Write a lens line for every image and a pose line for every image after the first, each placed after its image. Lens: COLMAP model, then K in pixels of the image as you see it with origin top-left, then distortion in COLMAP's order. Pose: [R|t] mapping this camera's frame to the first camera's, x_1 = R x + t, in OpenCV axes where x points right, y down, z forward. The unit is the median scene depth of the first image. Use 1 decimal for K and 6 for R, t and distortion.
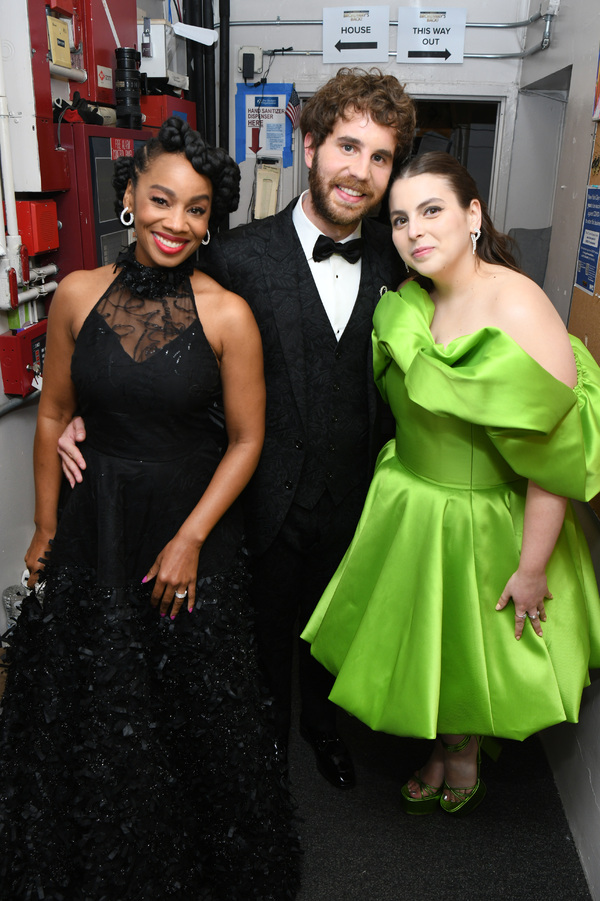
lens RADIAL K [[740.9, 0, 279.6], [0, 740.9, 464.5], [0, 0, 1]] dist [-0.080697, 0.012934]
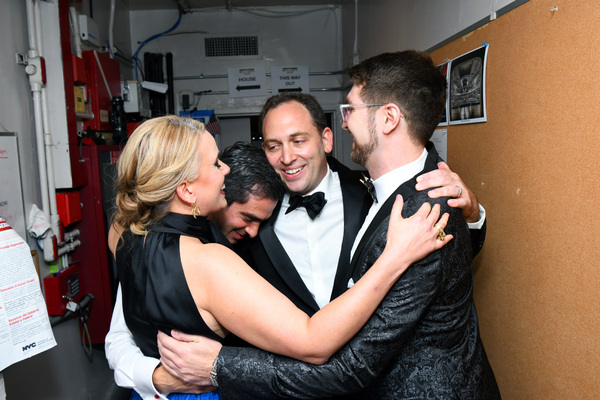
lens RADIAL K [[493.4, 0, 300.0], [0, 493.4, 200.0], [0, 0, 1]] dist [-0.080697, 0.012934]
pose [[0.977368, -0.079101, 0.196199, -0.027862], [0.129443, 0.957188, -0.258914, 0.000205], [-0.167319, 0.278451, 0.945764, -0.069704]]
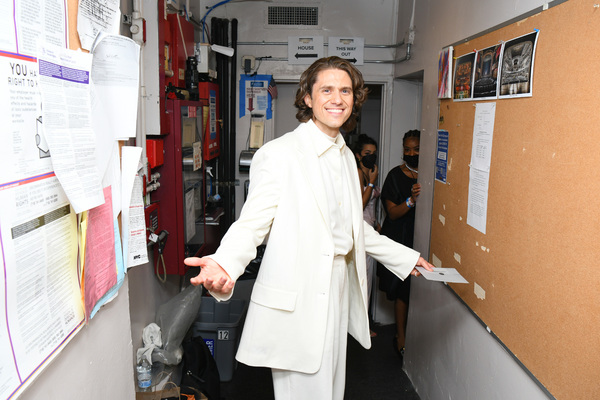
lens RADIAL K [[493.4, 0, 300.0], [0, 493.4, 200.0], [0, 0, 1]] dist [-0.080697, 0.012934]
pose [[0.991467, -0.020411, 0.128746, -0.086691], [0.047206, 0.976847, -0.208665, 0.045050], [-0.121507, 0.212962, 0.969476, -0.149572]]
